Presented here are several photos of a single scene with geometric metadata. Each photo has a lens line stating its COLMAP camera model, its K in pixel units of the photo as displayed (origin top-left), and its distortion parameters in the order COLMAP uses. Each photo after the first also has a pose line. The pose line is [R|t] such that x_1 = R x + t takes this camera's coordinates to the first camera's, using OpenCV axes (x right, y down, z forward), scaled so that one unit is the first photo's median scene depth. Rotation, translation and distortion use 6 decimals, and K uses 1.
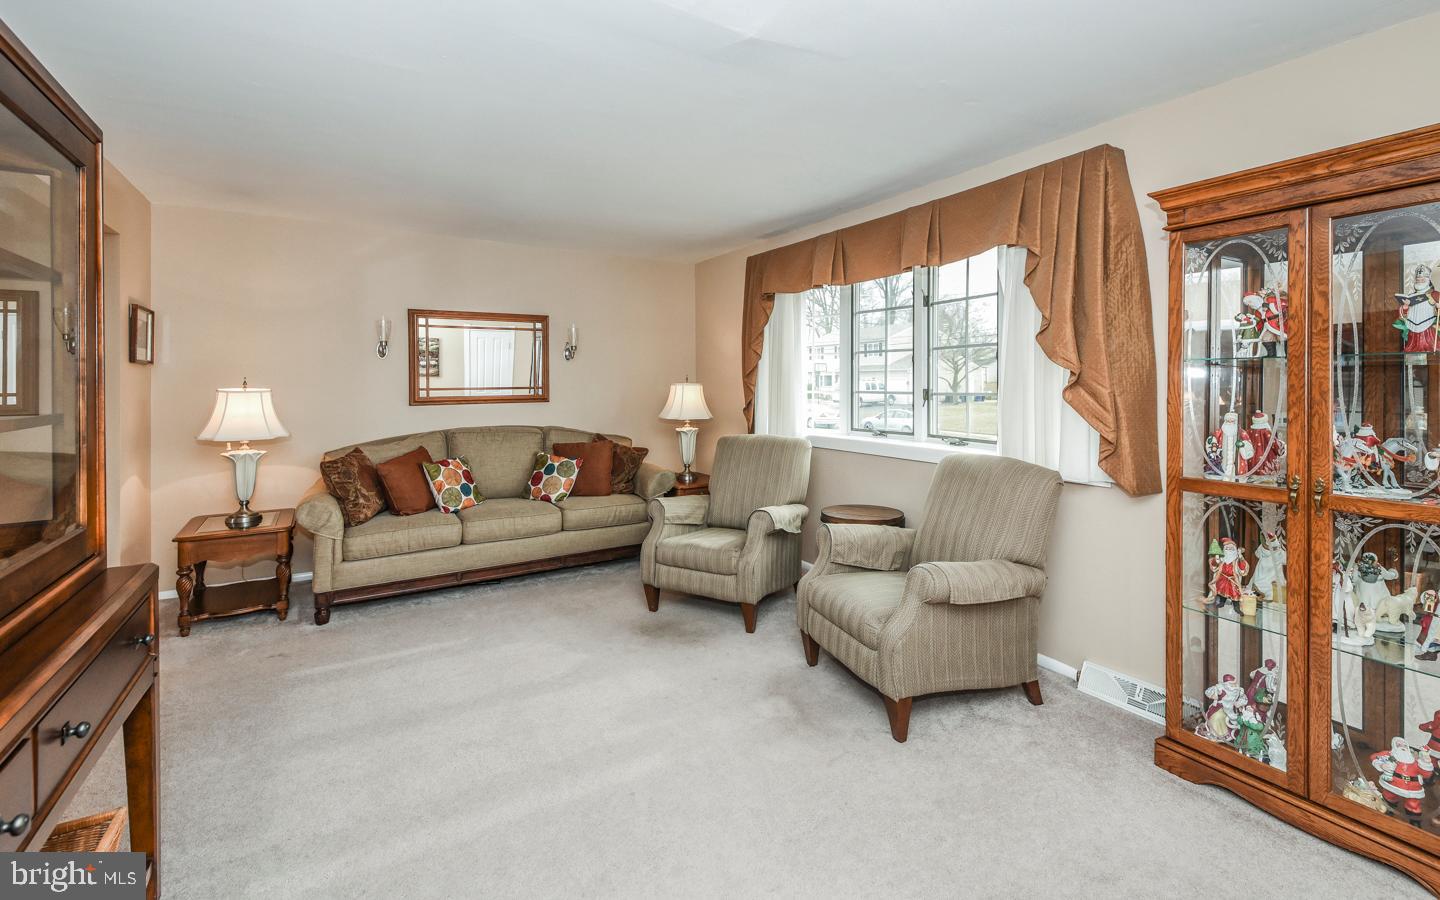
lens RADIAL K [[631.0, 0, 732.2], [0, 631.0, 387.0], [0, 0, 1]] dist [0.018585, -0.006623]
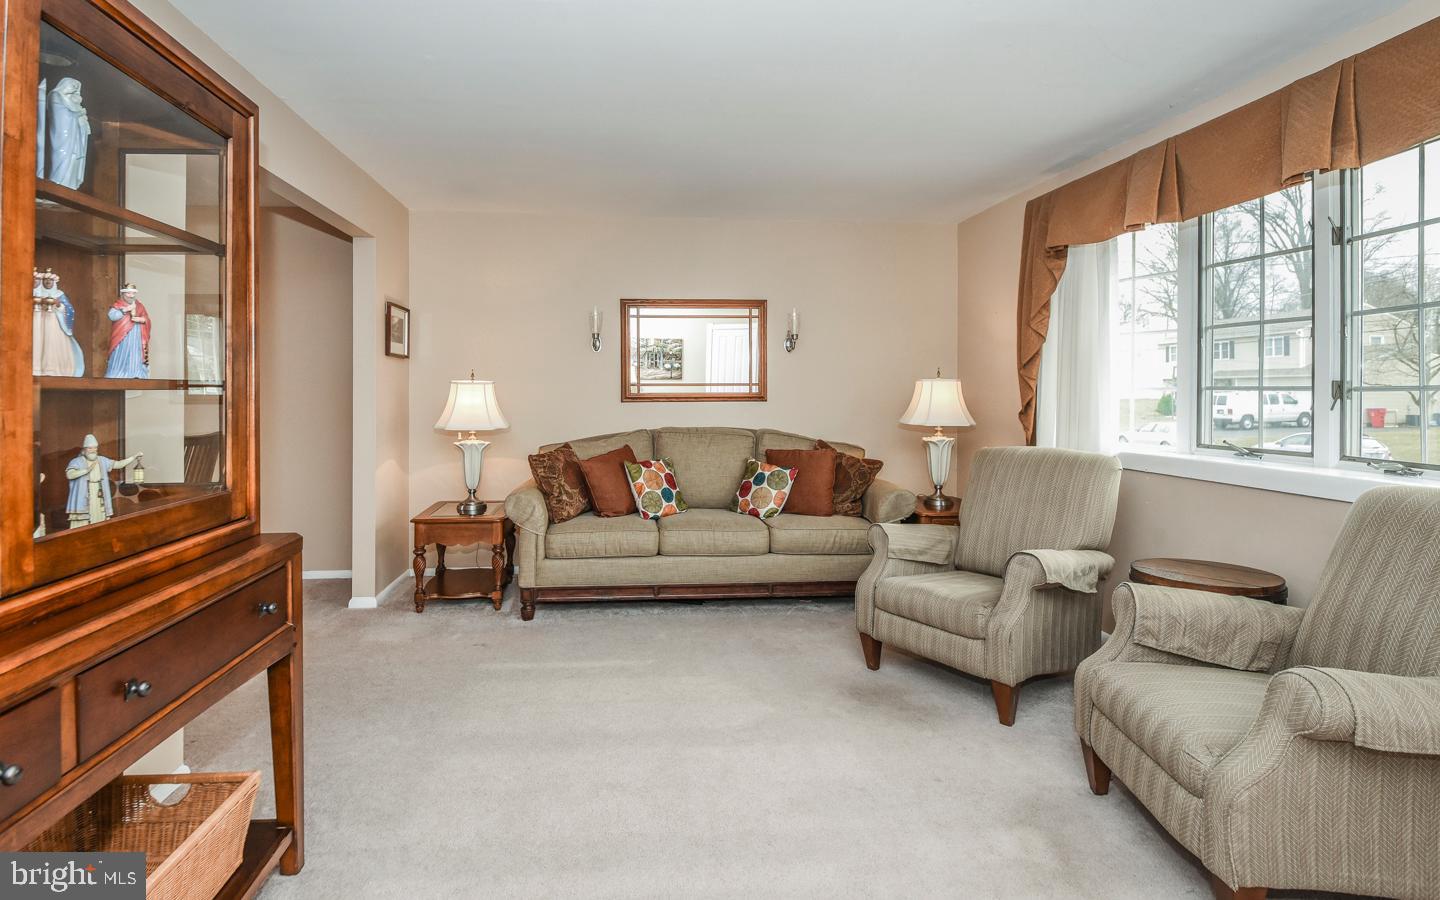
lens RADIAL K [[723.7, 0, 672.1], [0, 723.7, 395.0], [0, 0, 1]] dist [0.009135, -0.021467]
pose [[0.888683, 0.006850, -0.458470, 0.056298], [-0.008196, 0.999966, -0.000945, 0.022783], [0.458448, 0.004597, 0.888709, 0.099316]]
